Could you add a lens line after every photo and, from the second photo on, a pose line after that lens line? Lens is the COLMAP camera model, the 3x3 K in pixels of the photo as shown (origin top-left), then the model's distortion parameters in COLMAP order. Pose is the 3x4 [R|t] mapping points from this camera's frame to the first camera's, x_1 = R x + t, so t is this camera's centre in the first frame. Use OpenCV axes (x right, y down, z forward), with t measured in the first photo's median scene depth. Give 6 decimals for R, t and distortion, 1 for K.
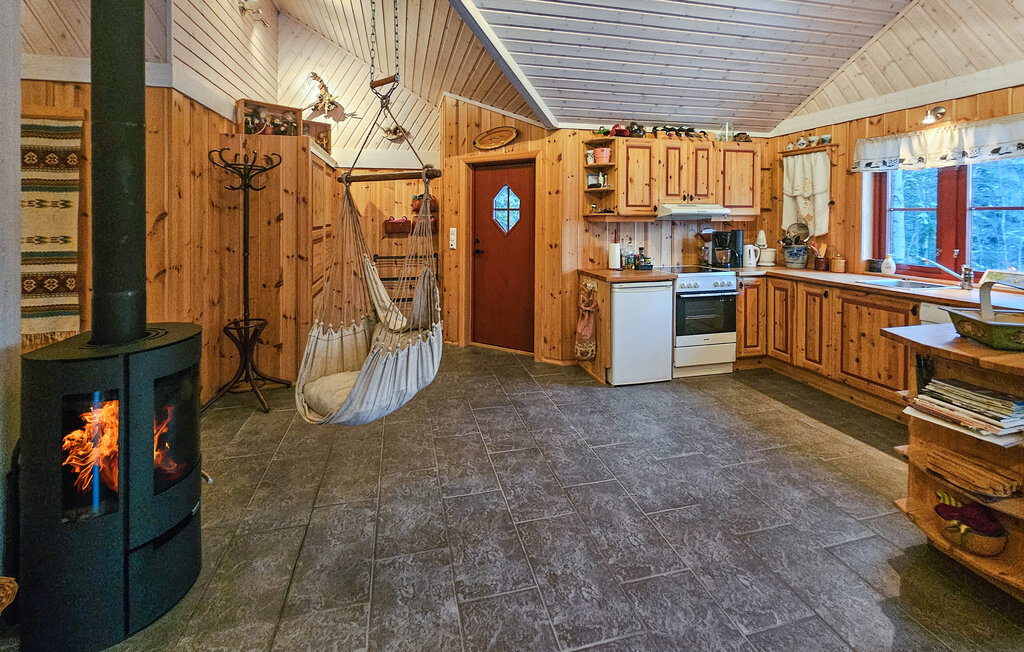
lens RADIAL K [[438.8, 0, 511.4], [0, 438.8, 287.3], [0, 0, 1]] dist [0.000924, 0.000274]
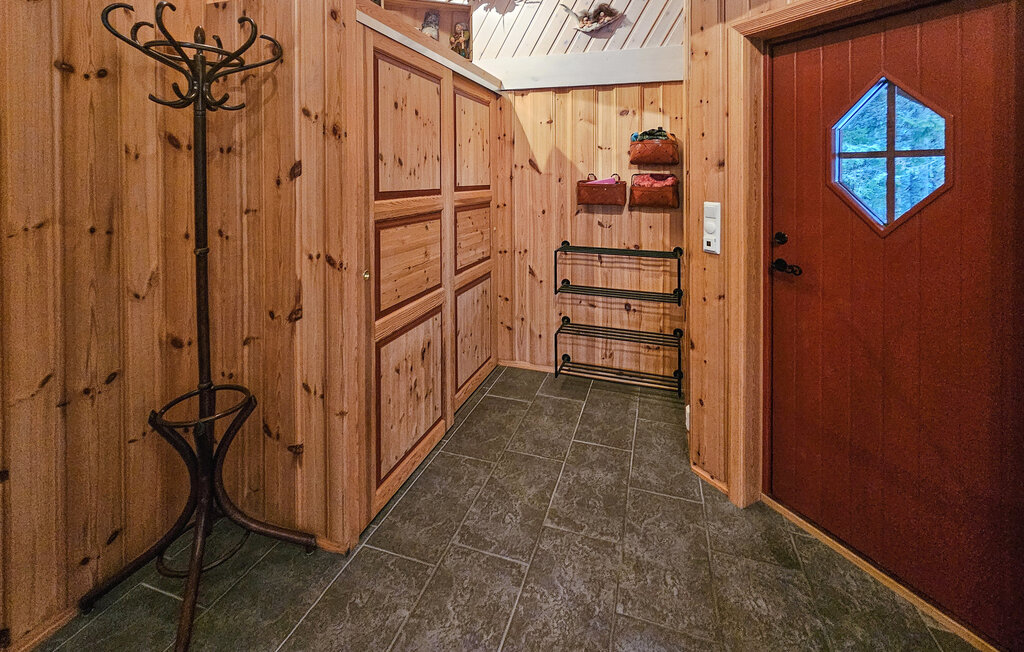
lens RADIAL K [[461.8, 0, 514.7], [0, 461.8, 139.7], [0, 0, 1]] dist [0.000144, 0.000085]
pose [[0.850371, -0.030725, -0.525286, -0.055735], [-0.095492, 0.972705, -0.211484, -0.074830], [0.517446, 0.230001, 0.824226, 0.485739]]
